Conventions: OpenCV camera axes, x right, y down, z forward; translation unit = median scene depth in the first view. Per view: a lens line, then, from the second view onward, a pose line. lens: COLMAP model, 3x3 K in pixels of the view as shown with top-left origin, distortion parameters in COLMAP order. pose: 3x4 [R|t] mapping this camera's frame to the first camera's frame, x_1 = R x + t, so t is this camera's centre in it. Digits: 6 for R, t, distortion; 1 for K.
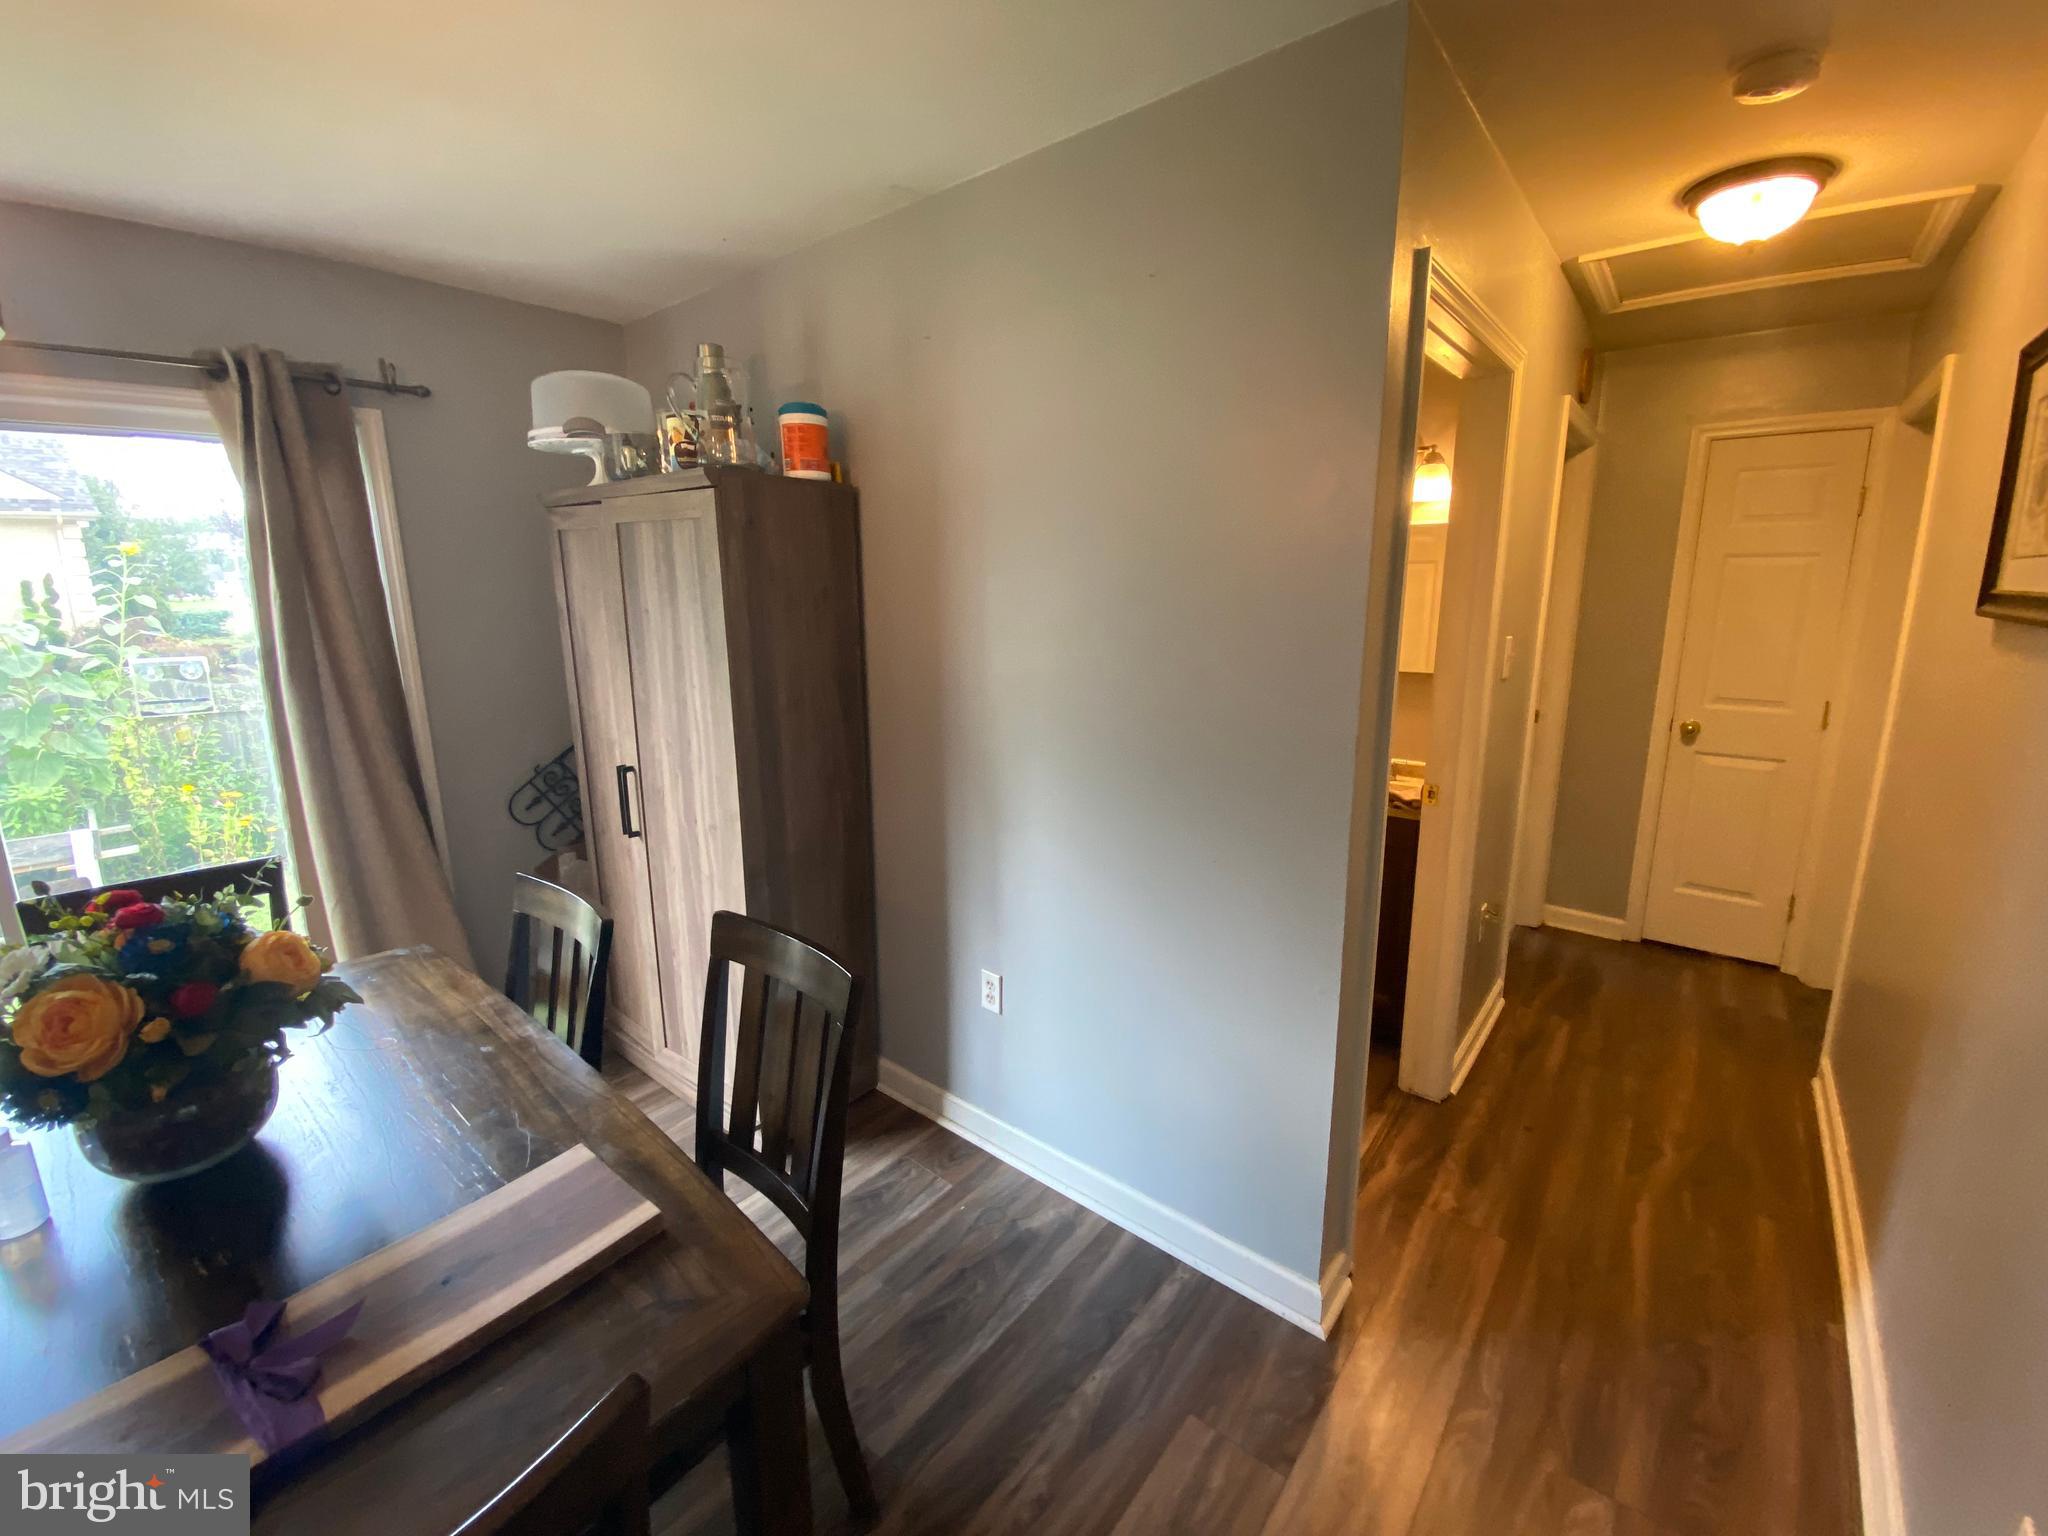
lens RADIAL K [[850.3, 0, 1033.9], [0, 850.3, 763.3], [0, 0, 1]] dist [-0.001561, -0.005590]
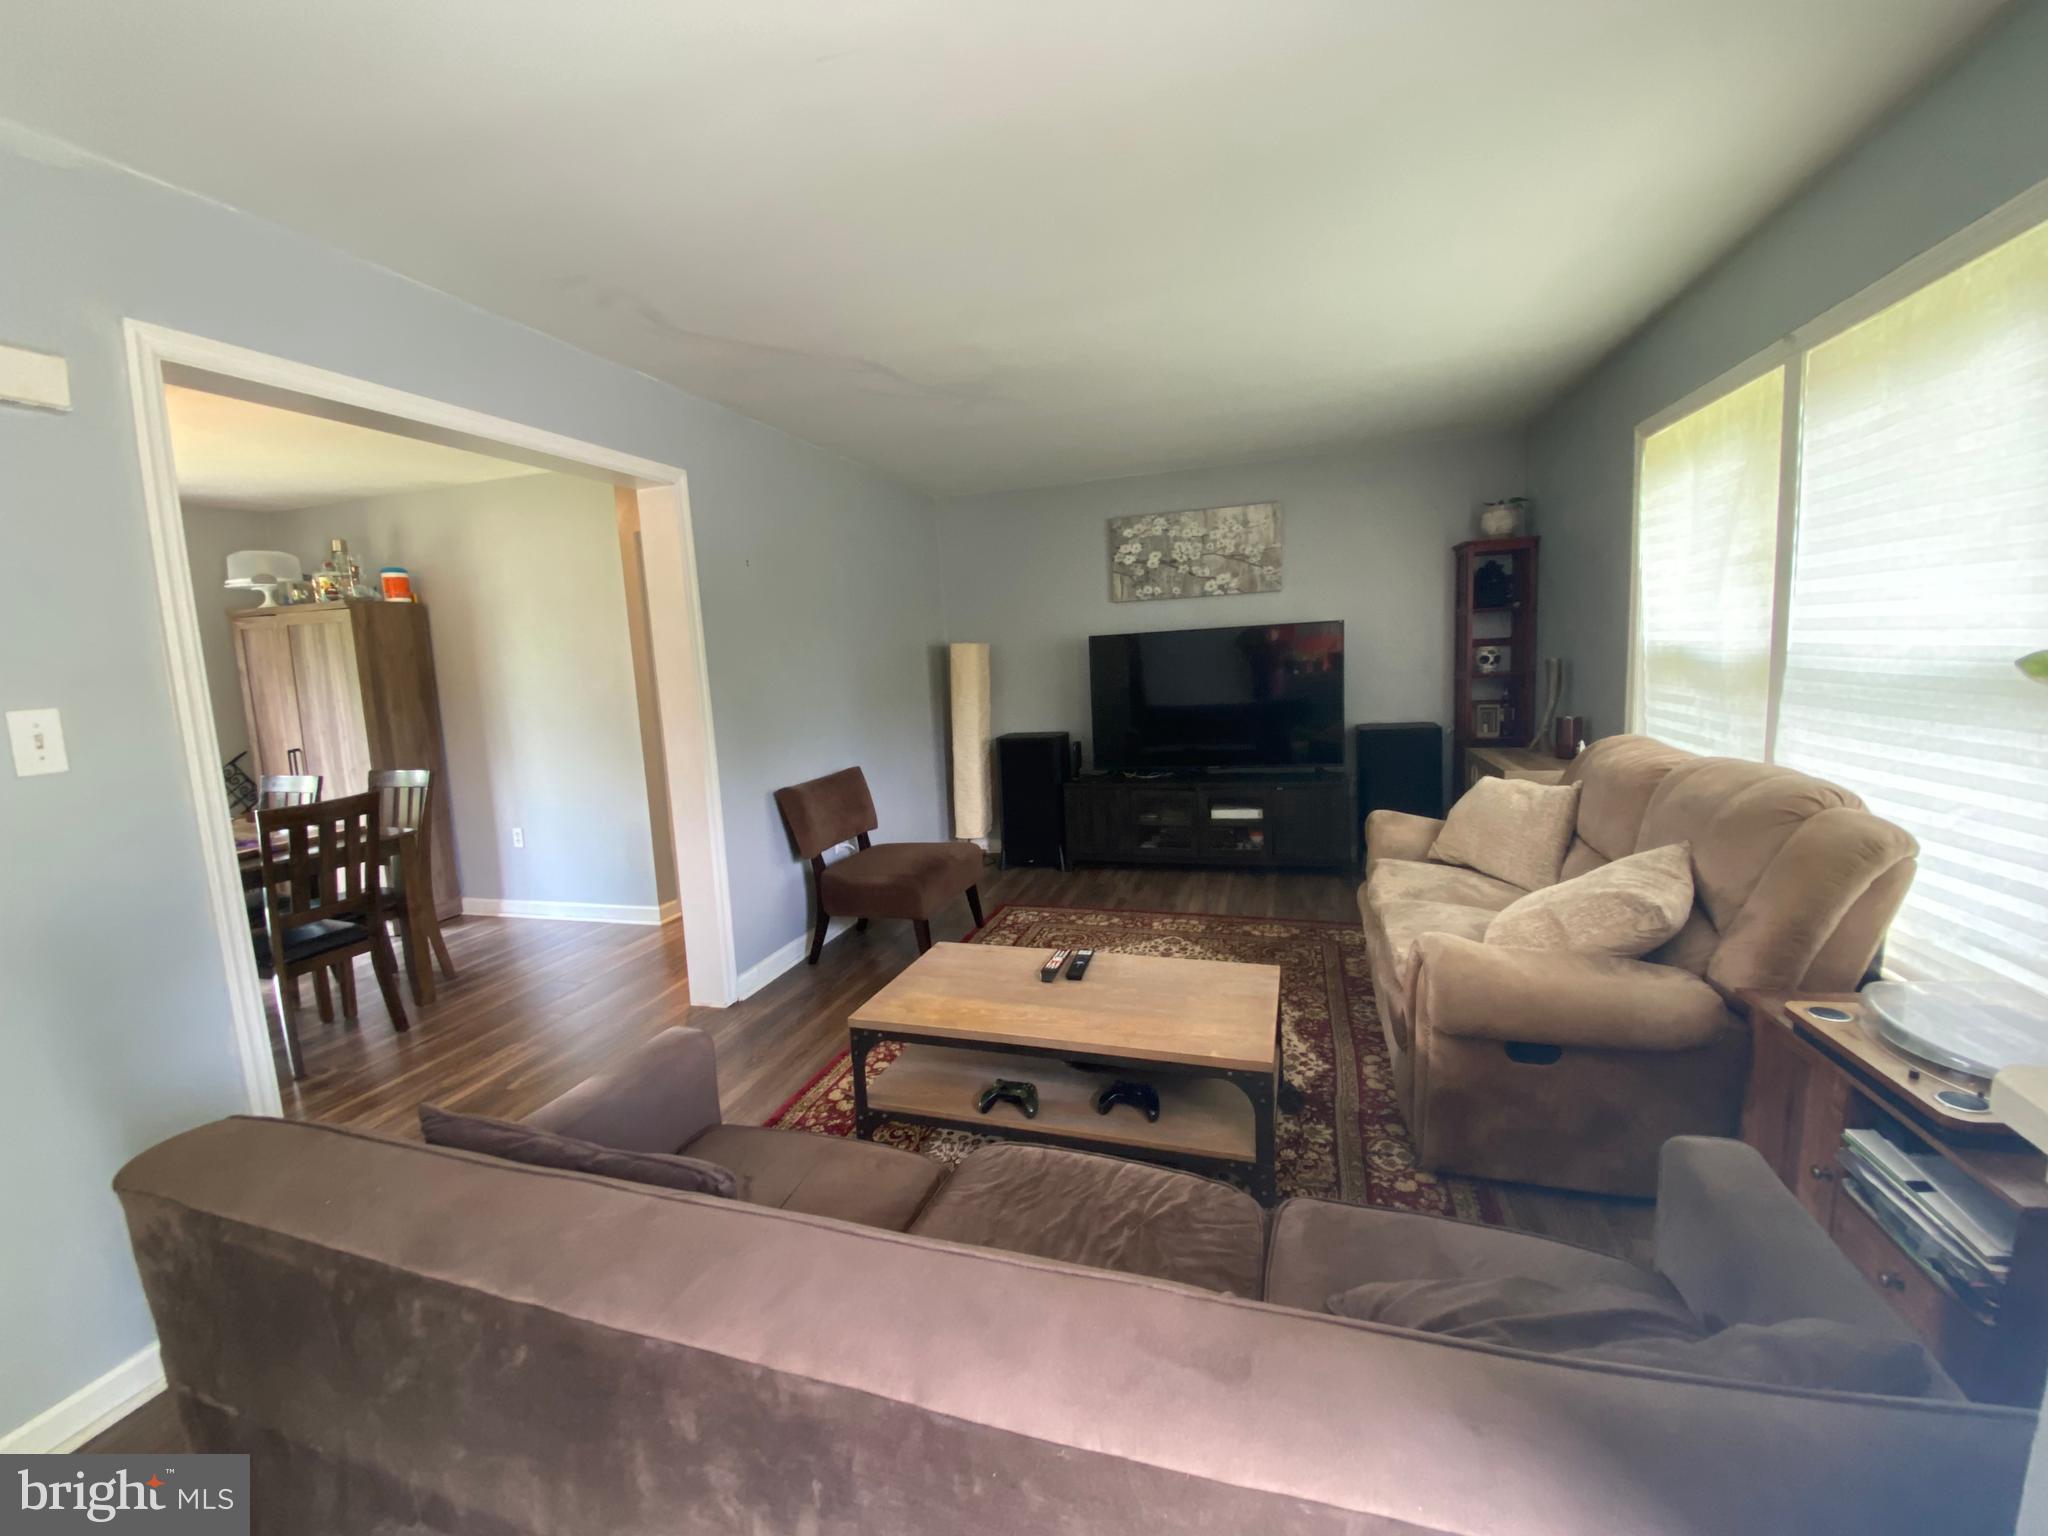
lens RADIAL K [[850.3, 0, 1030.8], [0, 850.3, 761.5], [0, 0, 1]] dist [-0.001561, -0.005590]
pose [[0.922293, -0.085176, 0.376988, 0.347557], [0.120389, 0.990198, -0.070806, 0.387267], [-0.367262, 0.110689, 0.923508, -1.447037]]
